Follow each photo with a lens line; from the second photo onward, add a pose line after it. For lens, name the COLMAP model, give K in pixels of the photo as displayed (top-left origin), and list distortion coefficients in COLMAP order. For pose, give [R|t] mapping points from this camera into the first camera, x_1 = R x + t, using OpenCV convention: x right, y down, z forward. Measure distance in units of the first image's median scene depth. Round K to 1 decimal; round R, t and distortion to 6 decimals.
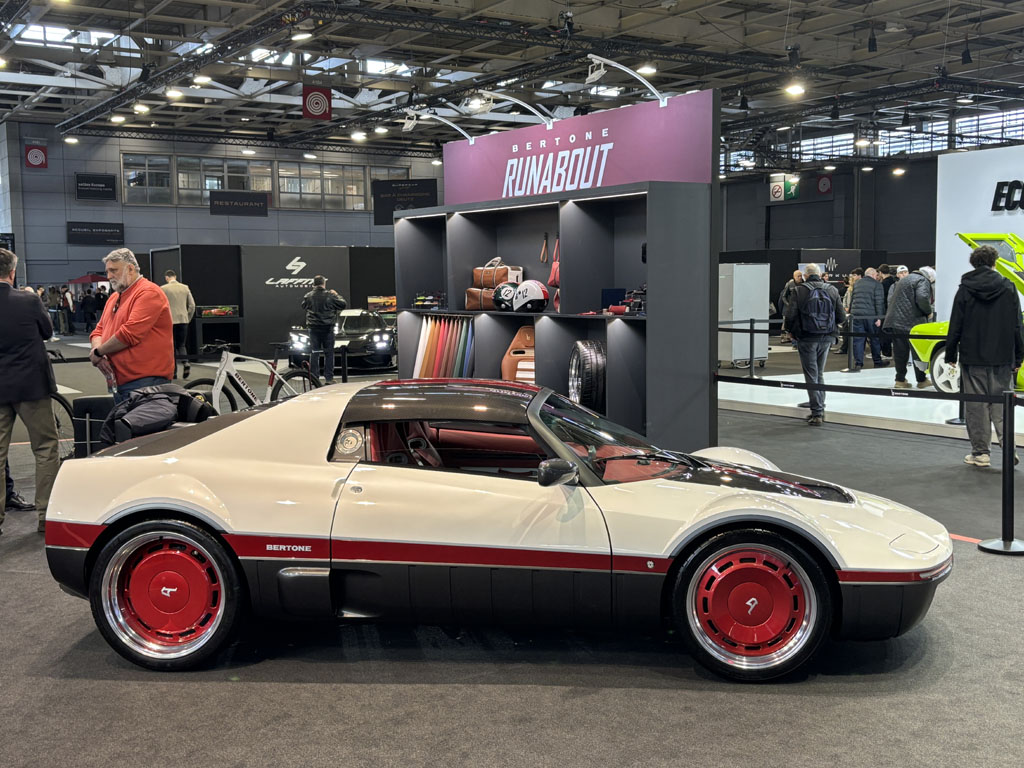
lens RADIAL K [[1191.0, 0, 512.0], [0, 1191.0, 384.0], [0, 0, 1]] dist [0.064158, -0.021806]
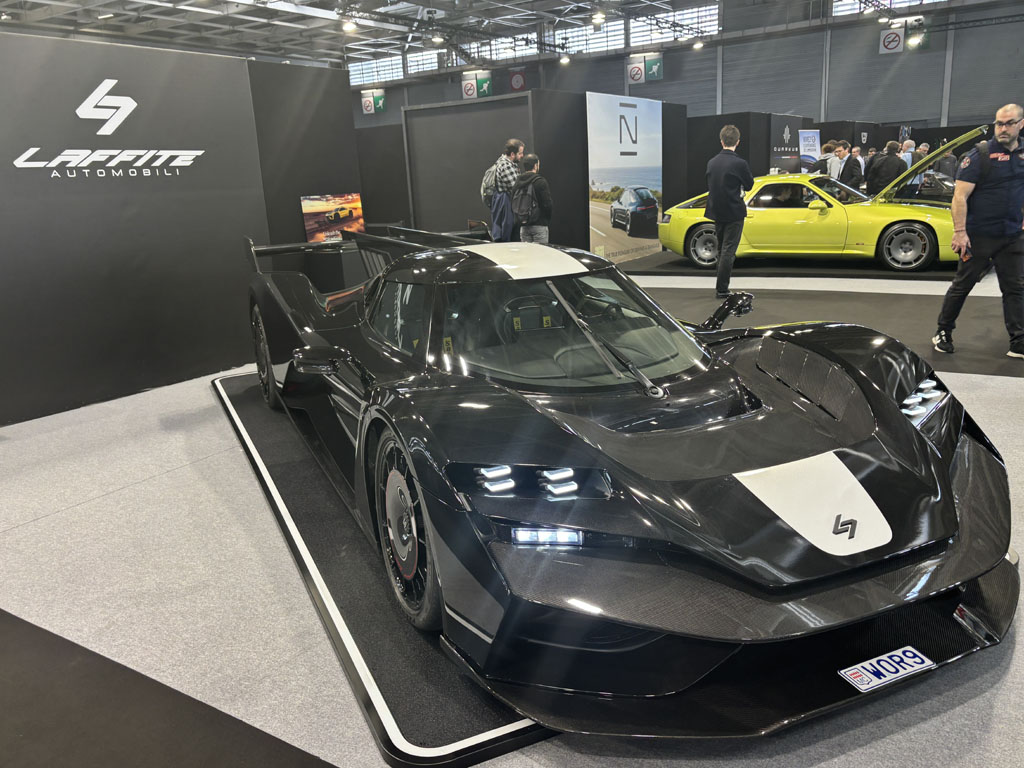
lens RADIAL K [[805.0, 0, 512.0], [0, 805.0, 384.0], [0, 0, 1]] dist [-0.009538, -0.004402]
pose [[0.904846, -0.131071, 0.405060, -0.171982], [0.063624, 0.982376, 0.175753, -0.054777], [-0.420958, -0.133258, 0.897238, 0.720715]]
